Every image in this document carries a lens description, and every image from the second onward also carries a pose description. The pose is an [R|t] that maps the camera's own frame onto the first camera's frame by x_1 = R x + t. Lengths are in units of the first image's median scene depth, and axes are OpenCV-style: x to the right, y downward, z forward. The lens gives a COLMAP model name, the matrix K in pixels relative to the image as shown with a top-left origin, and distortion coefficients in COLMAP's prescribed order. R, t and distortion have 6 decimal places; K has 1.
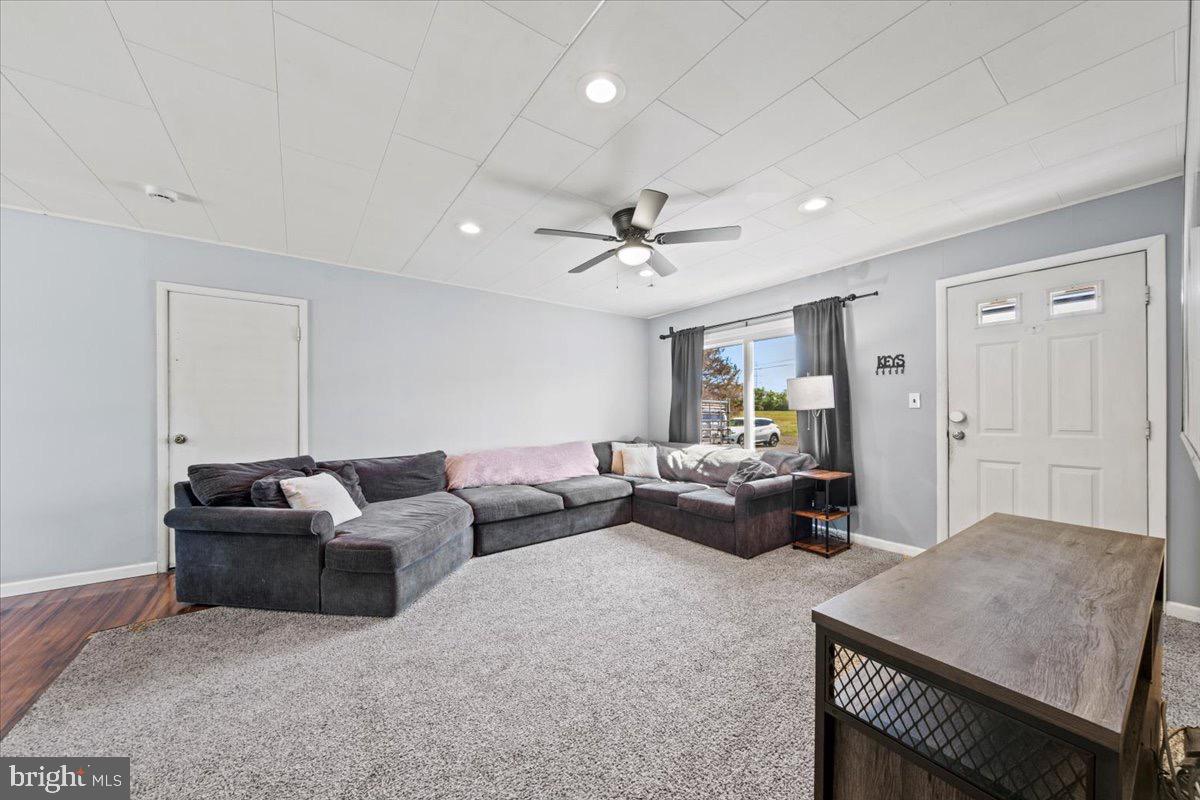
lens RADIAL K [[409.0, 0, 581.4], [0, 409.0, 411.3], [0, 0, 1]] dist [0.009334, -0.007135]
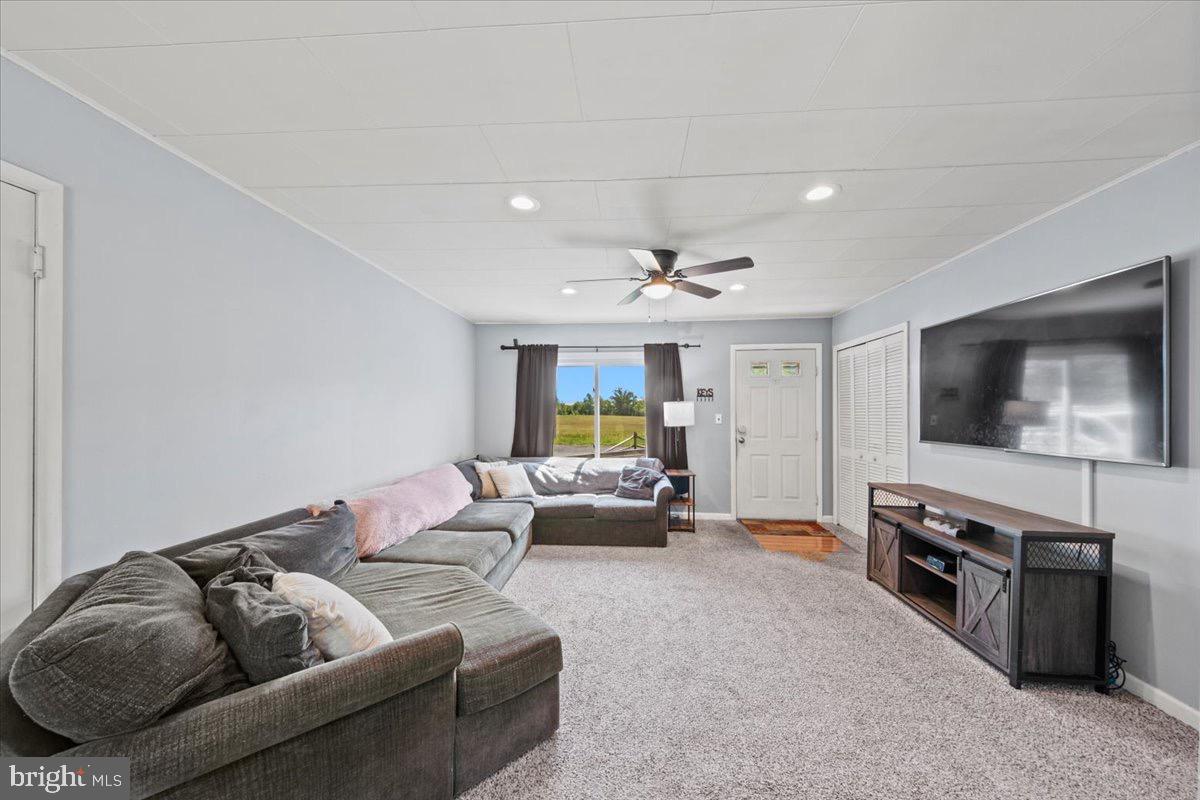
lens RADIAL K [[423.3, 0, 601.4], [0, 423.3, 413.4], [0, 0, 1]] dist [0.039287, -0.021831]
pose [[0.625696, 0.002584, 0.780063, -0.652902], [-0.001239, 0.999997, -0.002318, -0.039150], [-0.780066, 0.000484, 0.625697, 0.306408]]
